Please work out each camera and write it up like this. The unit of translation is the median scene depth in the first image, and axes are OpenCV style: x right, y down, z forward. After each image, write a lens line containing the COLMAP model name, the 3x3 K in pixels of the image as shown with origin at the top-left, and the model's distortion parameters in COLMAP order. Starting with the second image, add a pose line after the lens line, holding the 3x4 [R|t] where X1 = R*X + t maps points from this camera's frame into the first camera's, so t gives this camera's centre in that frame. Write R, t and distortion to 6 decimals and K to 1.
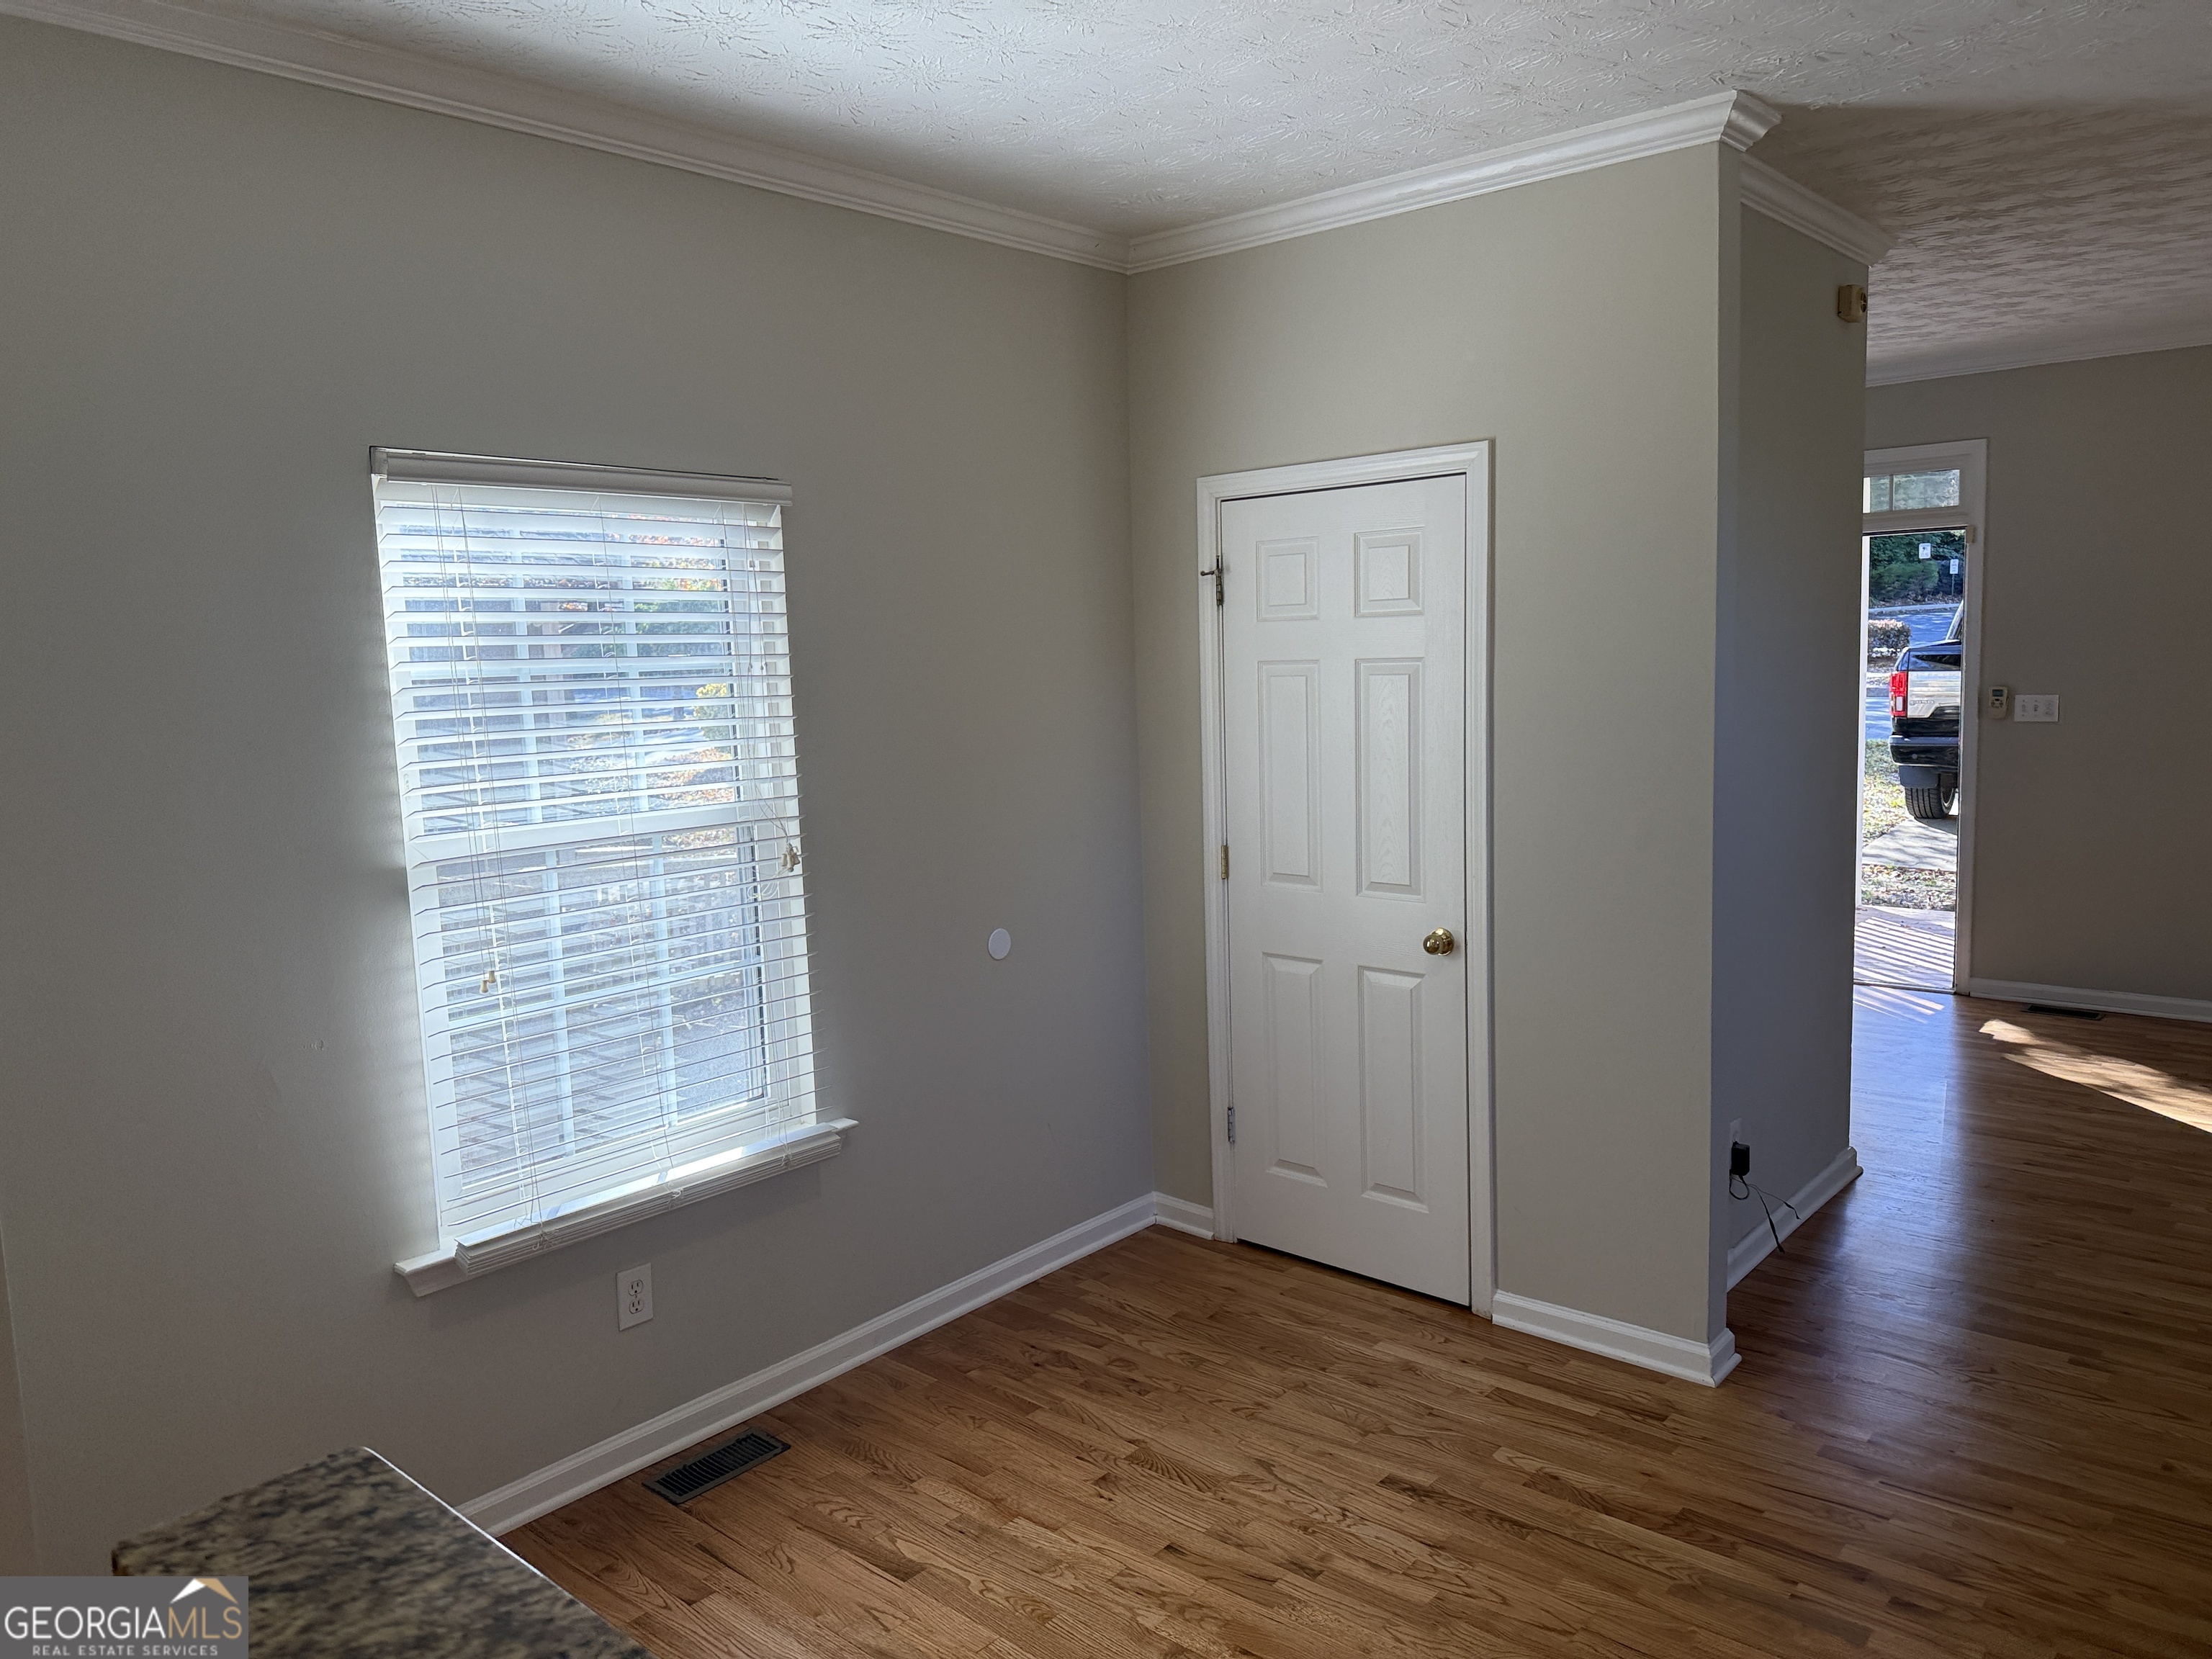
lens RADIAL K [[1536.1, 0, 1099.2], [0, 1536.1, 843.1], [0, 0, 1]] dist [0.132485, -0.199045]
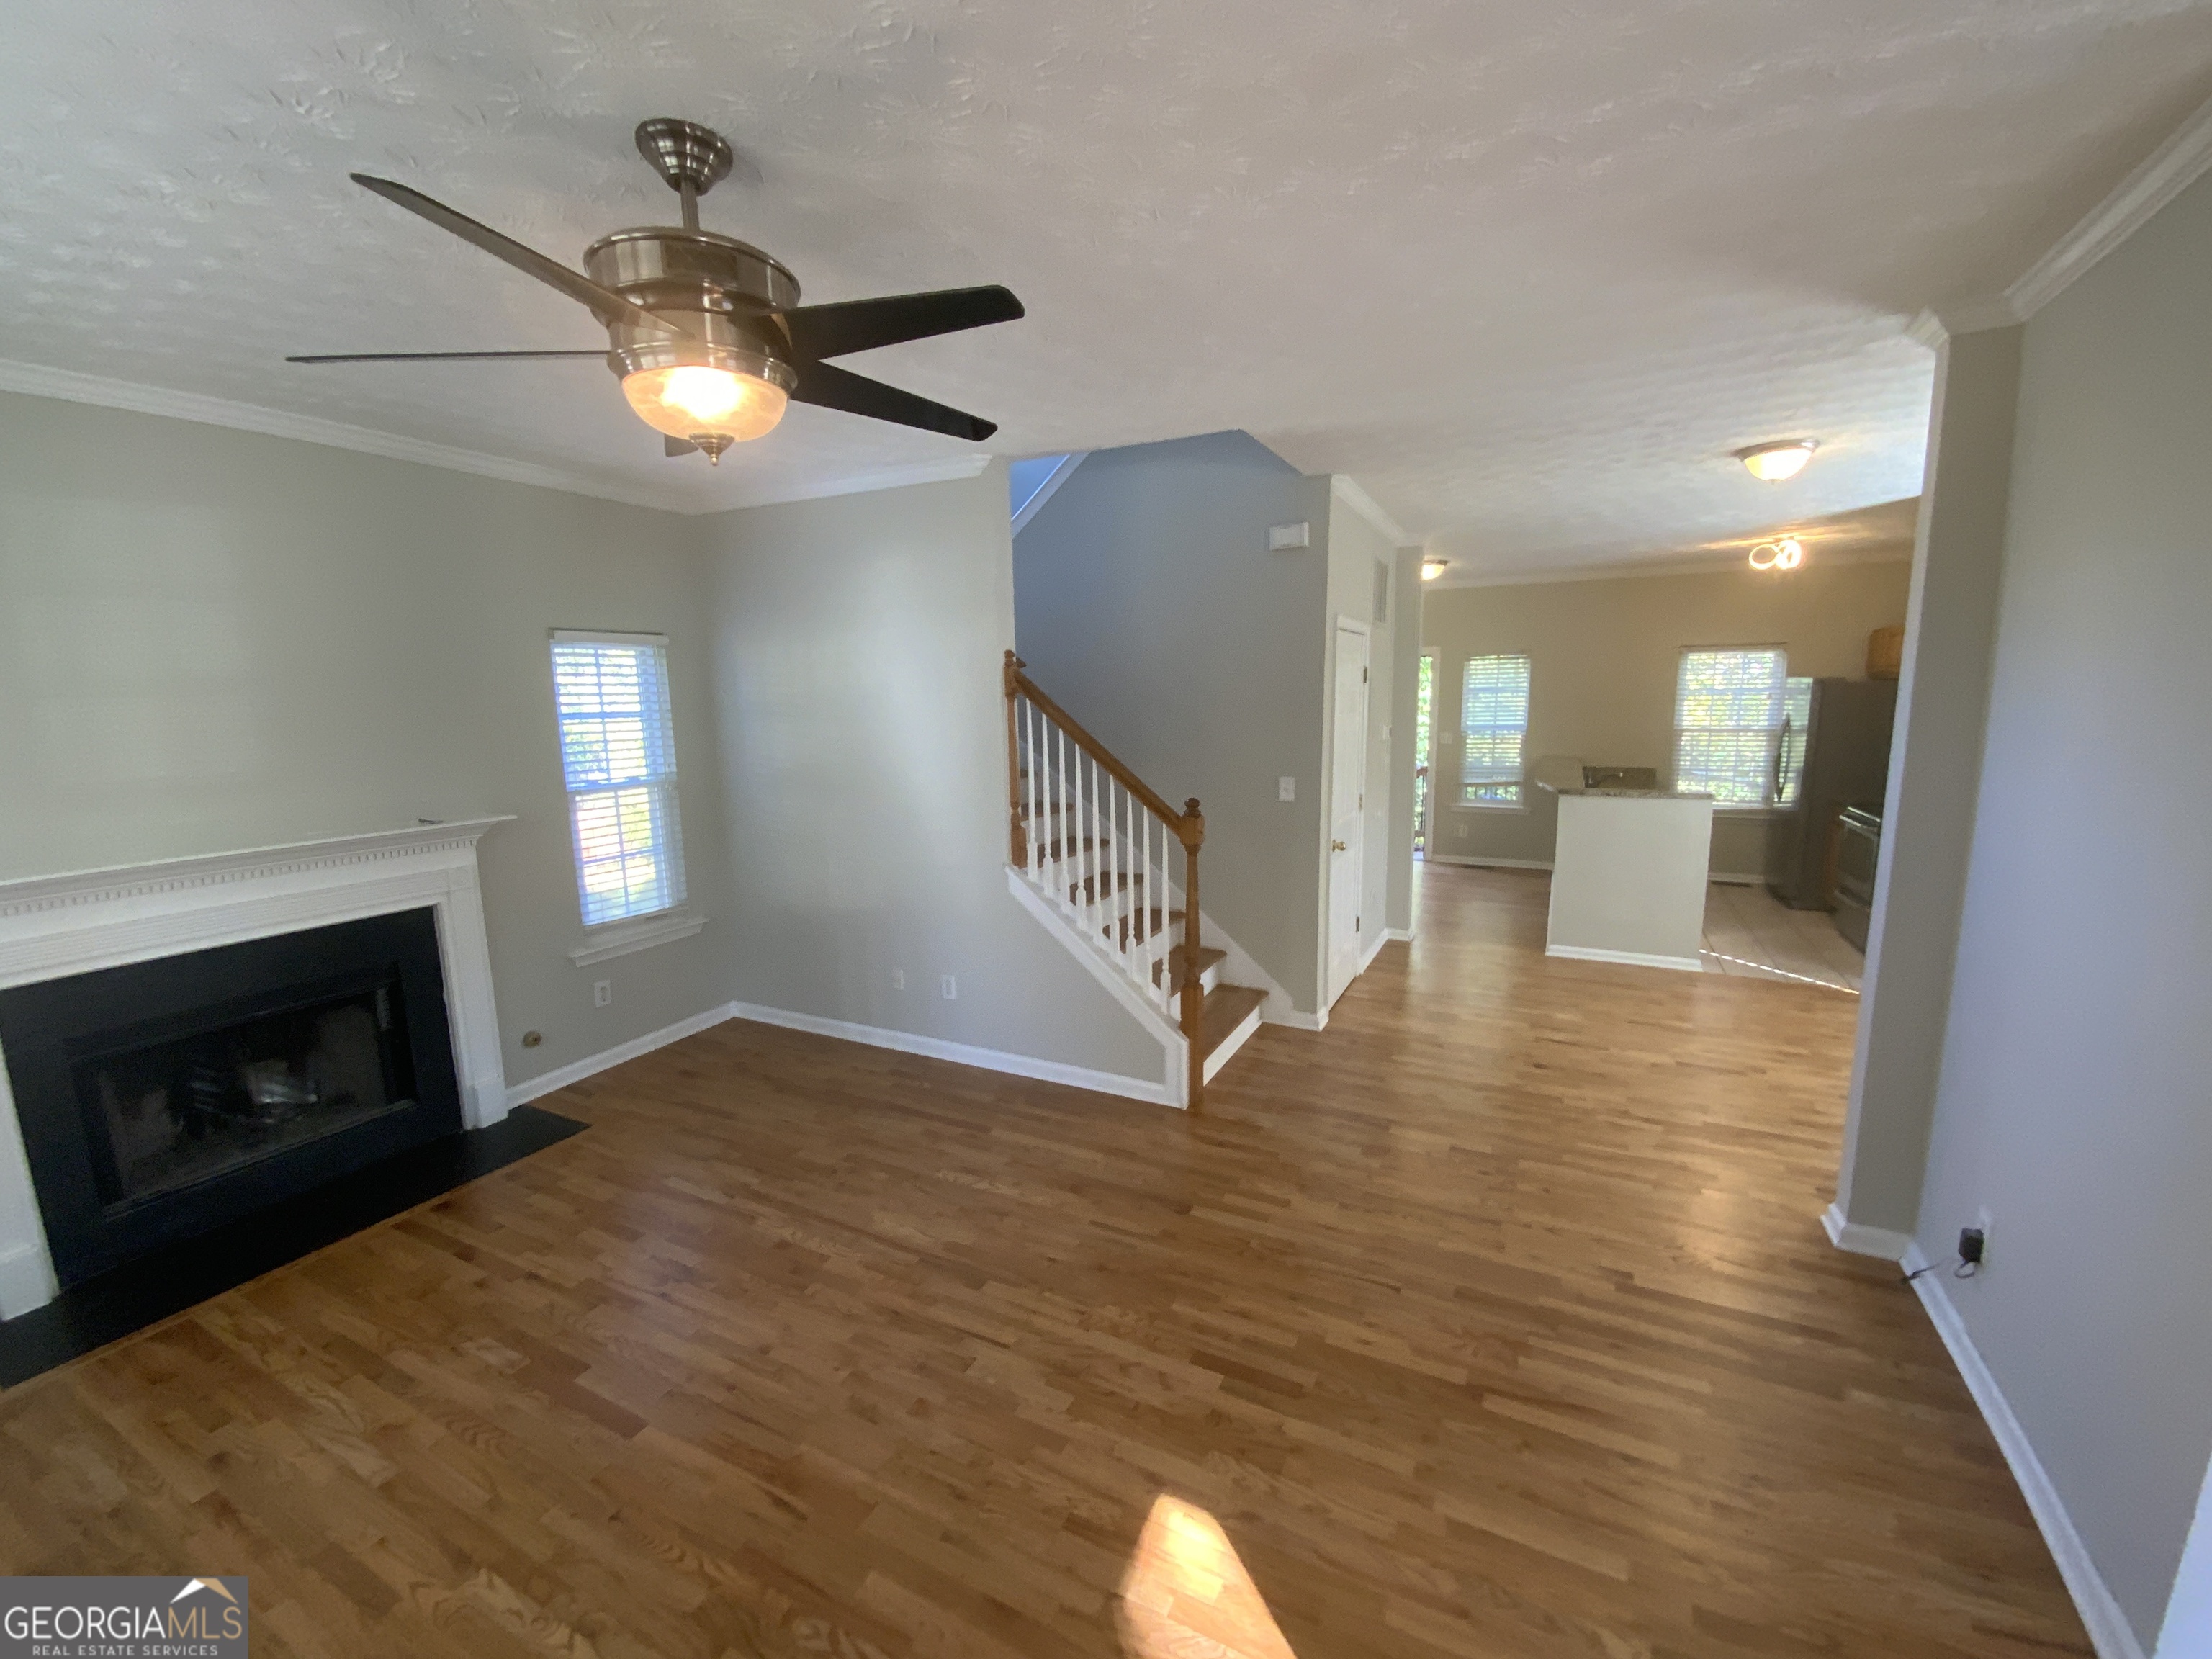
lens RADIAL K [[897.5, 0, 1101.7], [0, 897.5, 830.5], [0, 0, 1]] dist [0.024448, -0.016692]
pose [[-0.966751, 0.084373, -0.241398, 1.139077], [0.015808, 0.961913, 0.272900, -0.243508], [0.255229, 0.260011, -0.931264, 1.408922]]
